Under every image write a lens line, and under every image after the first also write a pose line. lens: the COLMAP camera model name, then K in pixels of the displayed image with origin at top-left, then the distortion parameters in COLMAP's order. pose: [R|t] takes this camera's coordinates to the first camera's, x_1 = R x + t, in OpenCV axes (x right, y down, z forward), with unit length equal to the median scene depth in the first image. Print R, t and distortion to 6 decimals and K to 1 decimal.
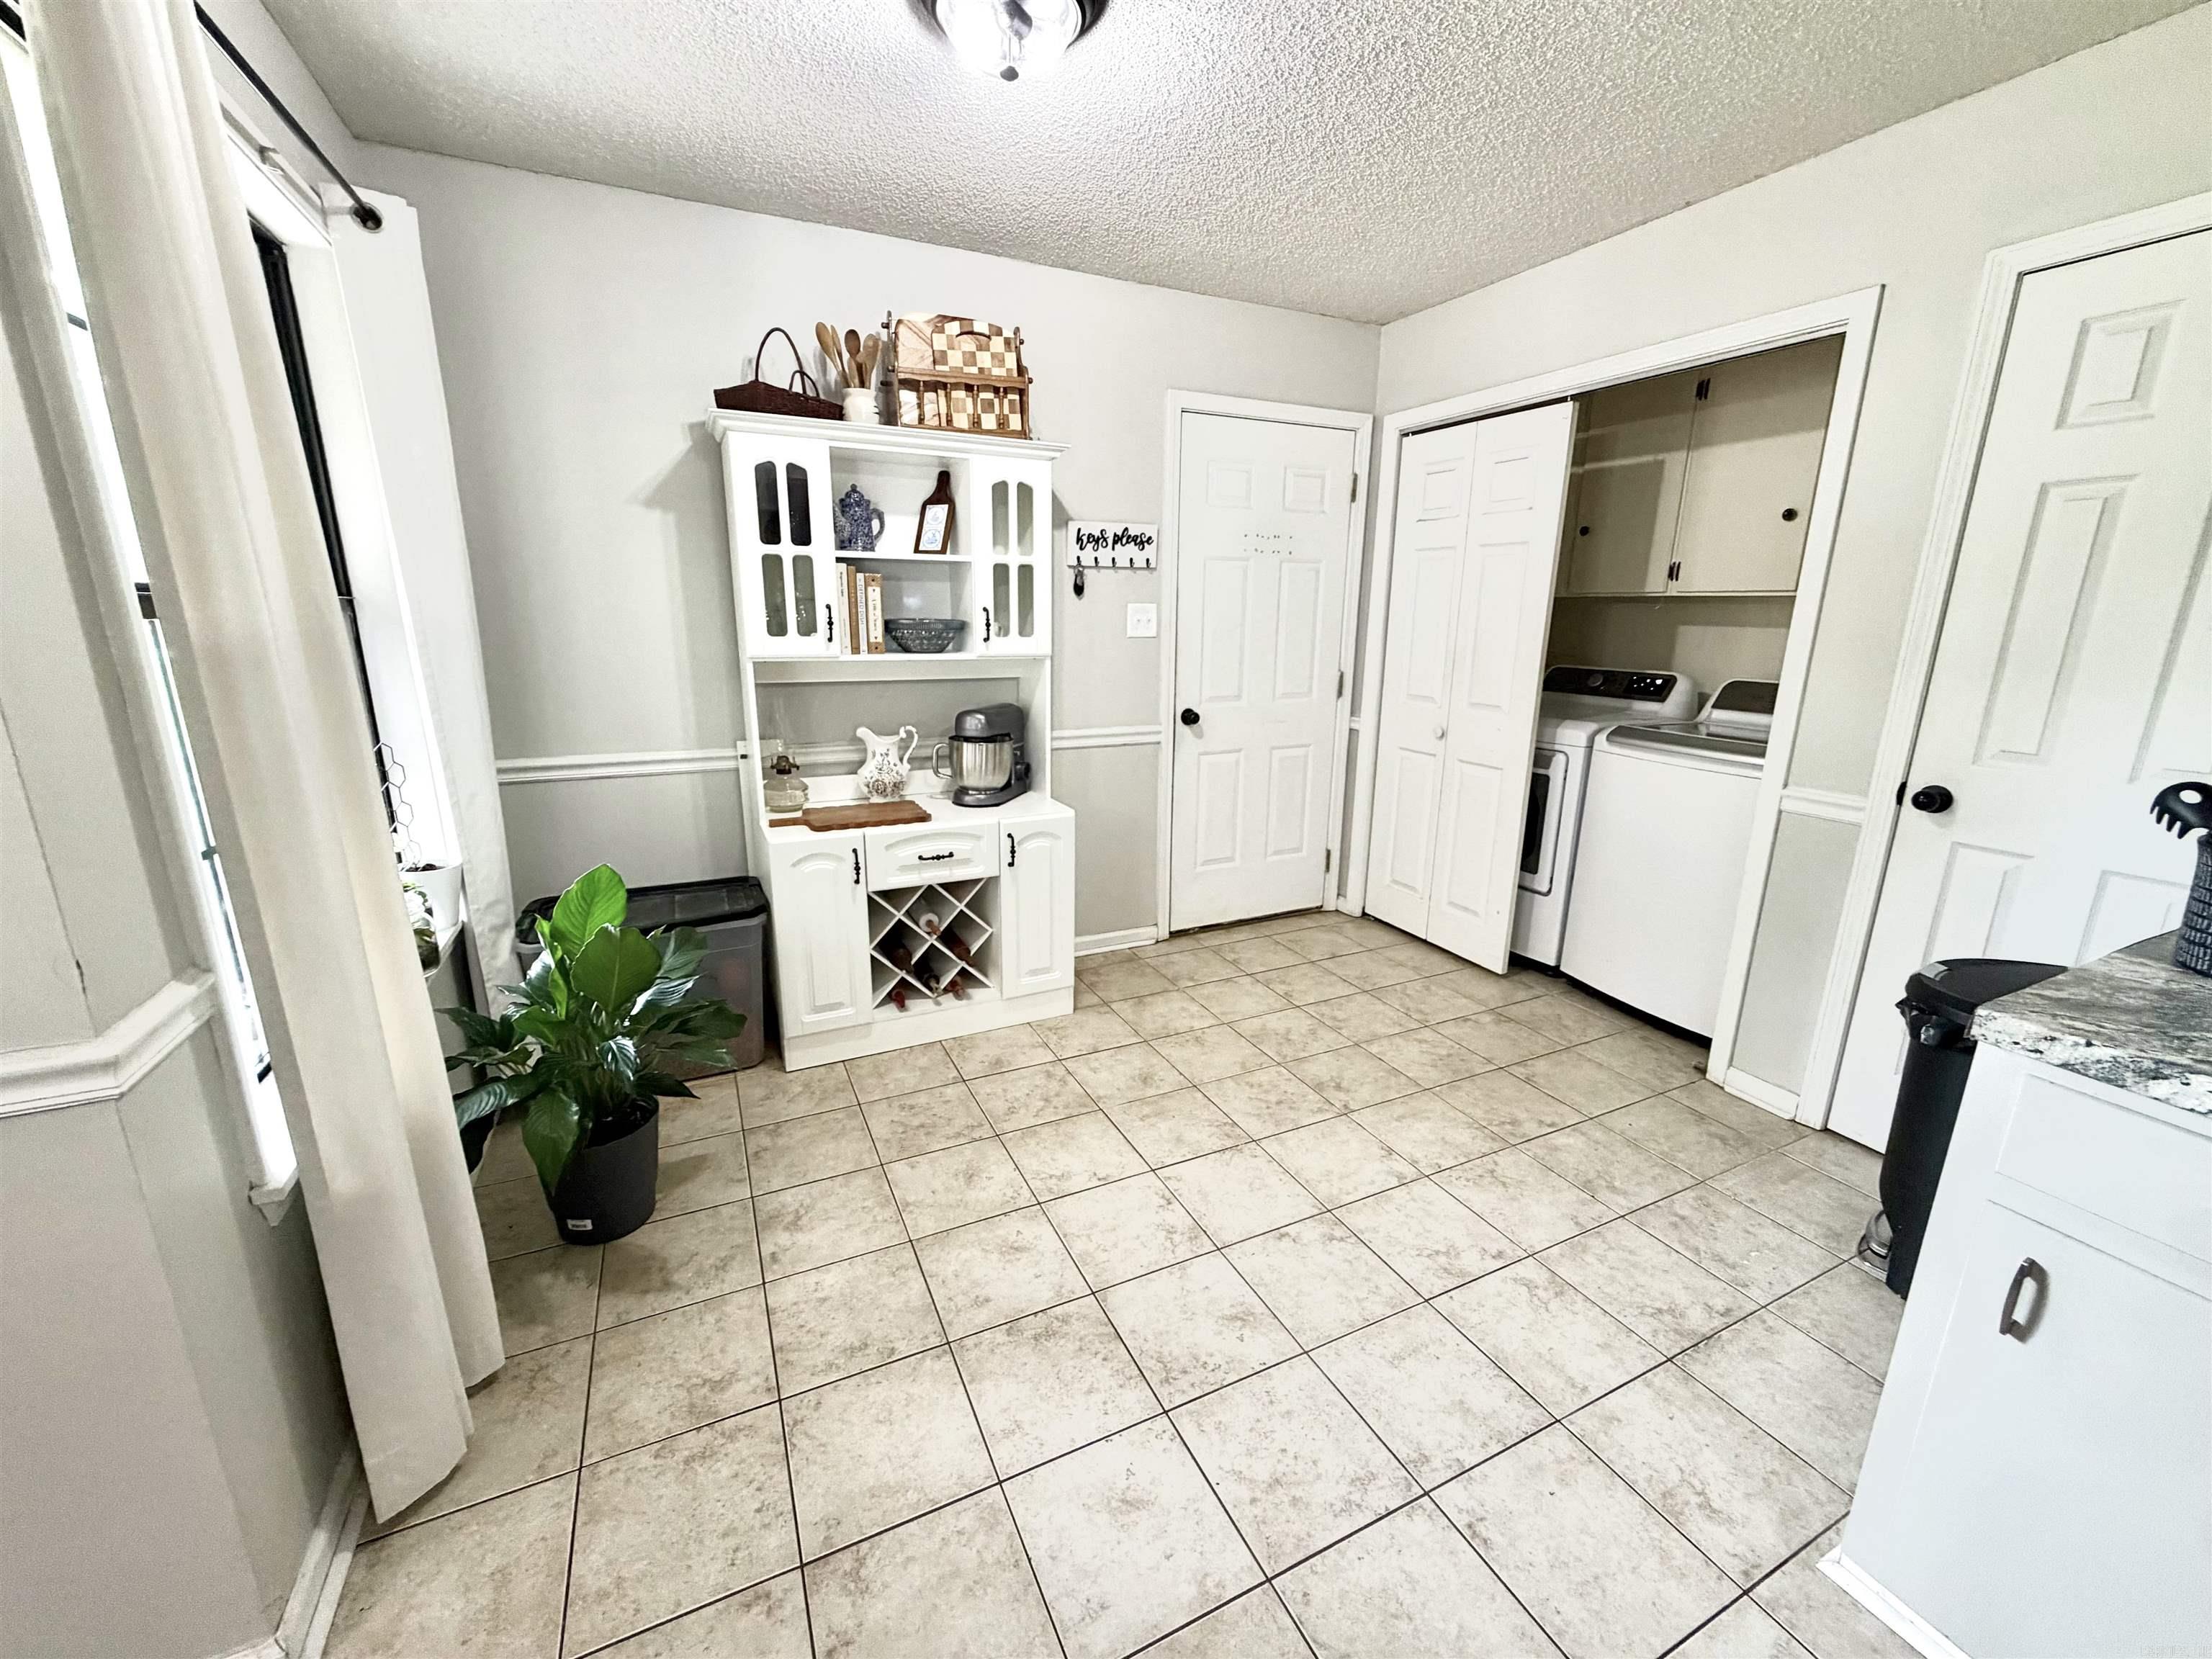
lens RADIAL K [[881.8, 0, 1110.7], [0, 881.8, 829.7], [0, 0, 1]] dist [0.001792, 0.000258]
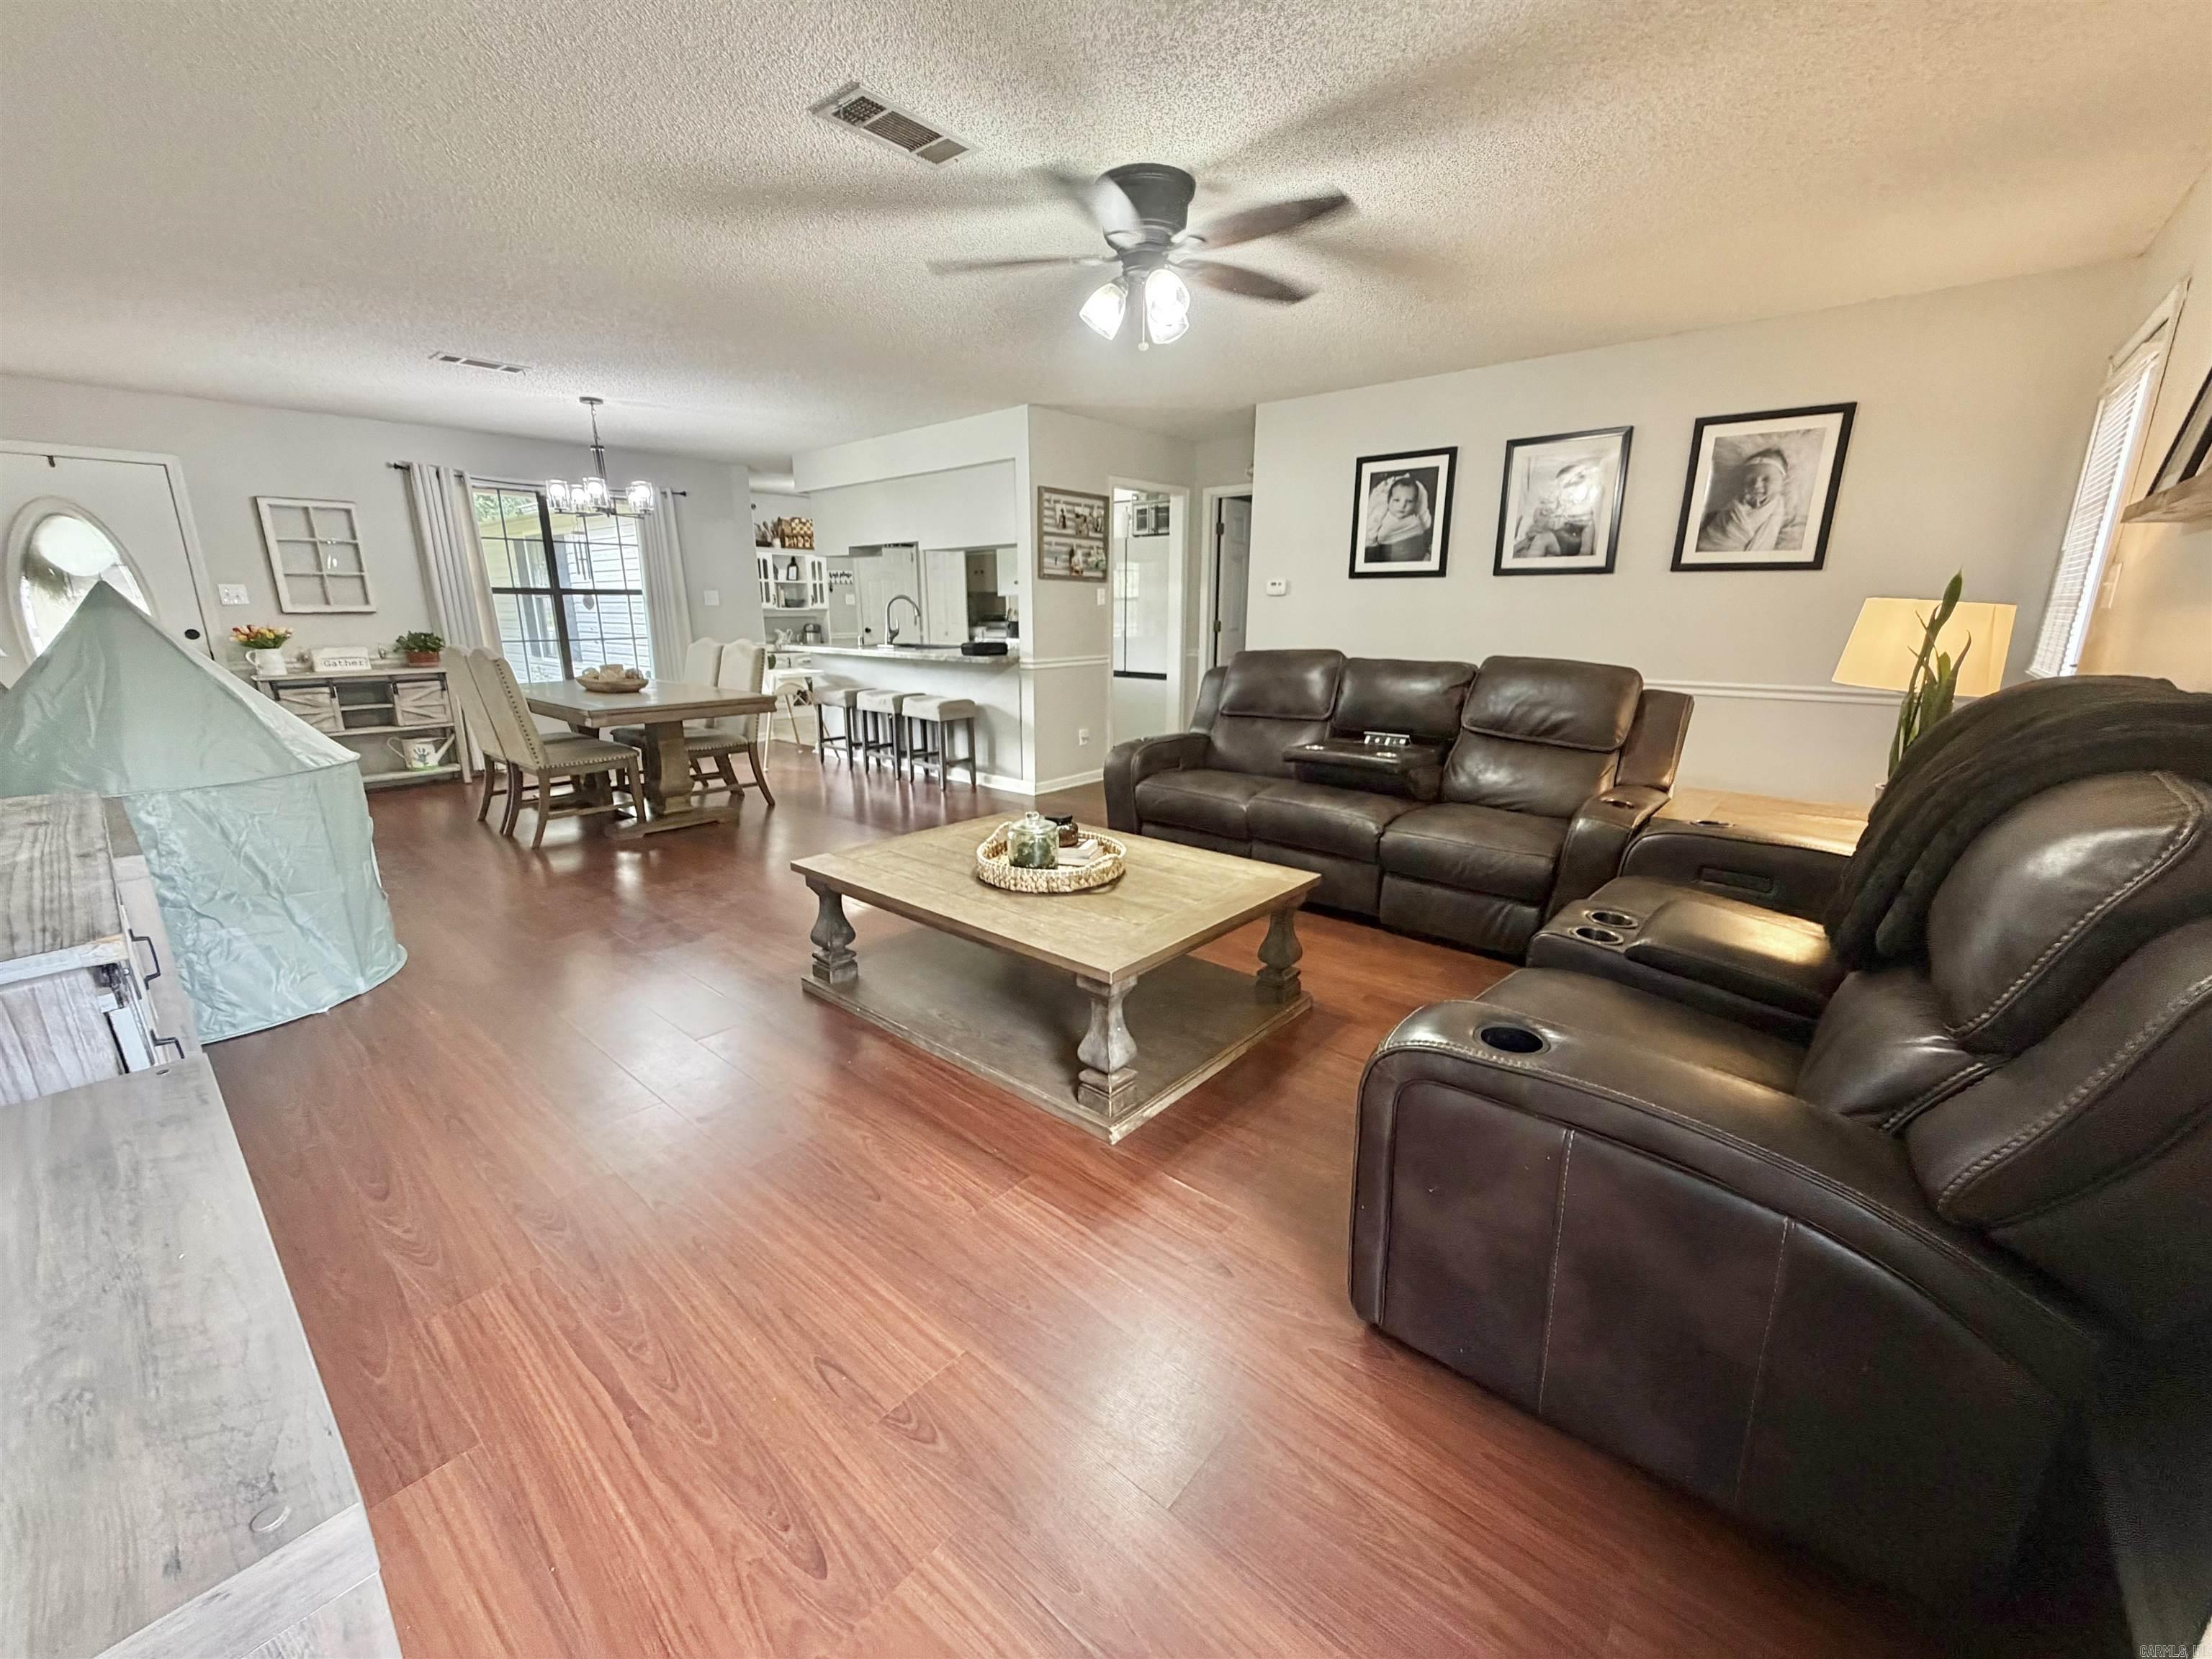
lens RADIAL K [[881.8, 0, 1101.0], [0, 881.8, 833.9], [0, 0, 1]] dist [0.001792, 0.000258]
pose [[0.922046, -0.105683, 0.372374, -0.201710], [0.101539, 0.994355, 0.030783, 0.299515], [-0.373526, 0.009427, 0.927572, -1.145397]]
